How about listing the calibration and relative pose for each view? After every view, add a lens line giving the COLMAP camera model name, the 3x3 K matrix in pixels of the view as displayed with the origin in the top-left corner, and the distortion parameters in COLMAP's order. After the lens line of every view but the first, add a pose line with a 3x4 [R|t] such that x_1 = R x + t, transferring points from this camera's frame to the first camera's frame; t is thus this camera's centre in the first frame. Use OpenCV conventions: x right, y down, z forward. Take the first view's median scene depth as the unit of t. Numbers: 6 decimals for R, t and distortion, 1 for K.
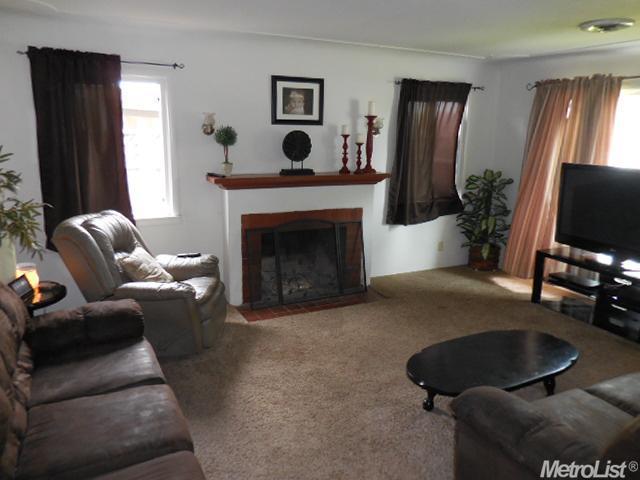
lens RADIAL K [[484.2, 0, 322.2], [0, 484.2, 238.4], [0, 0, 1]] dist [-0.000161, -0.001080]
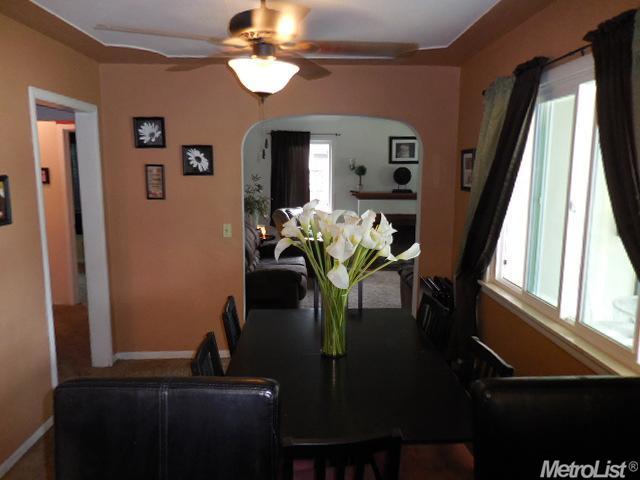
lens RADIAL K [[484.2, 0, 322.2], [0, 484.2, 238.4], [0, 0, 1]] dist [-0.000161, -0.001080]
pose [[0.906468, 0.050340, -0.419263, 0.420688], [-0.082285, 0.994893, -0.058450, 0.152779], [0.414179, 0.087482, 0.905981, -0.653511]]
